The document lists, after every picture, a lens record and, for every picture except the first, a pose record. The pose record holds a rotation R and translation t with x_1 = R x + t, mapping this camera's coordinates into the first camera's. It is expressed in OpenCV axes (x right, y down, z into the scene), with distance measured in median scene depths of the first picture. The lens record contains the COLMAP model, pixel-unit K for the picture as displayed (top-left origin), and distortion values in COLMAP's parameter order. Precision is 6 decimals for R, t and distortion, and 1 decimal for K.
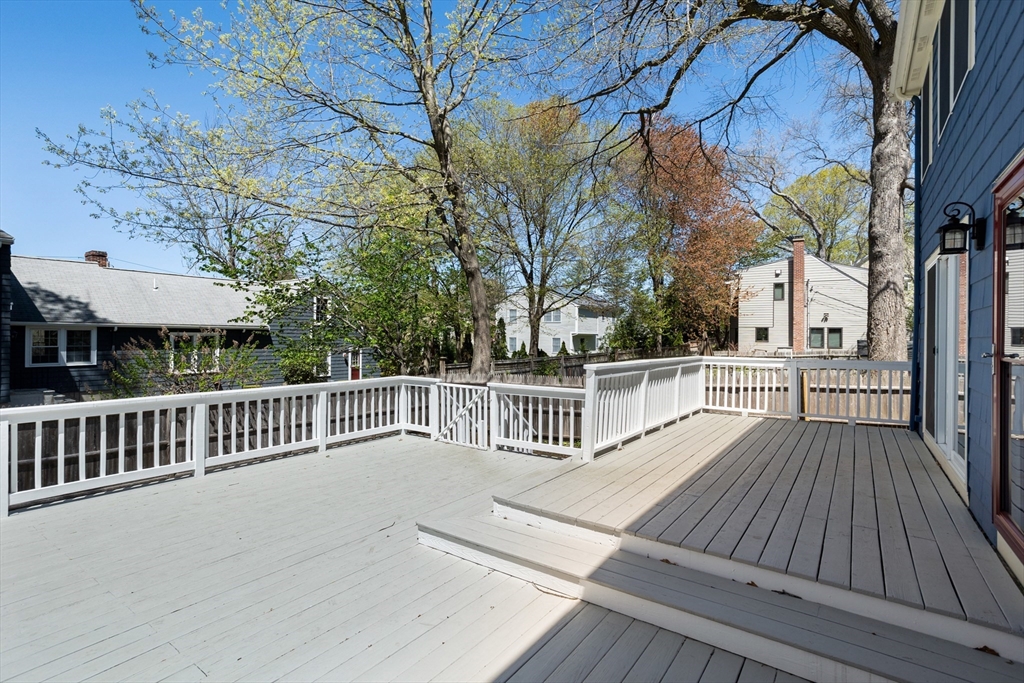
lens RADIAL K [[500.8, 0, 532.3], [0, 500.8, 337.1], [0, 0, 1]] dist [-0.035793, 0.007216]
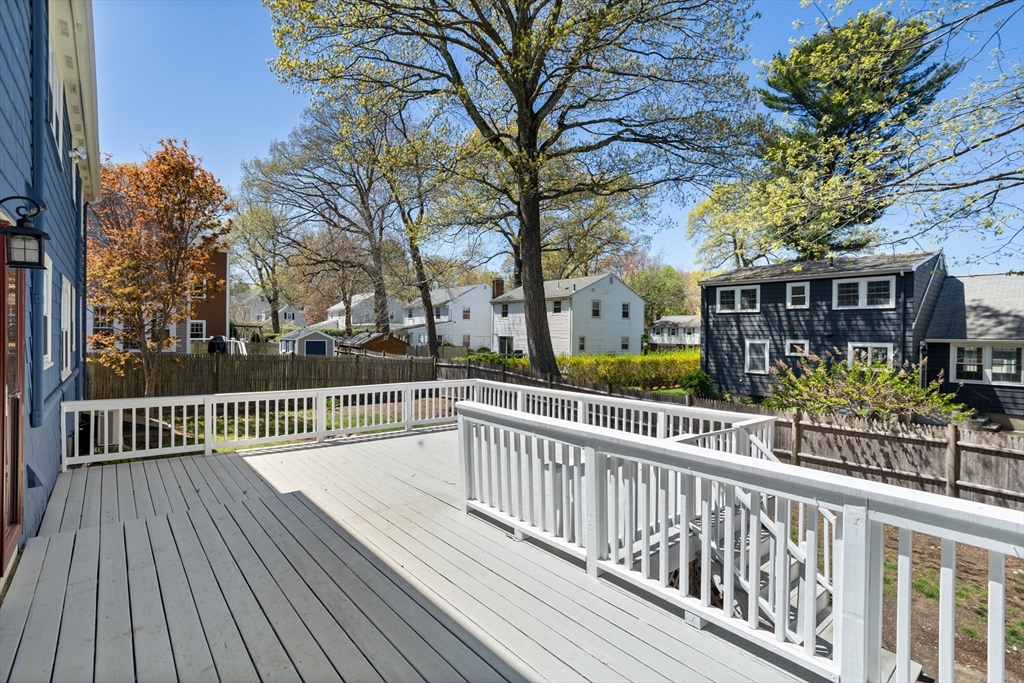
lens RADIAL K [[500.8, 0, 479.4], [0, 500.8, 334.4], [0, 0, 1]] dist [-0.035793, 0.007216]
pose [[-0.337618, -0.014084, -0.941178, 1.152493], [-0.014906, 0.999843, -0.009615, -0.060553], [0.941165, 0.010783, -0.337775, 1.641234]]
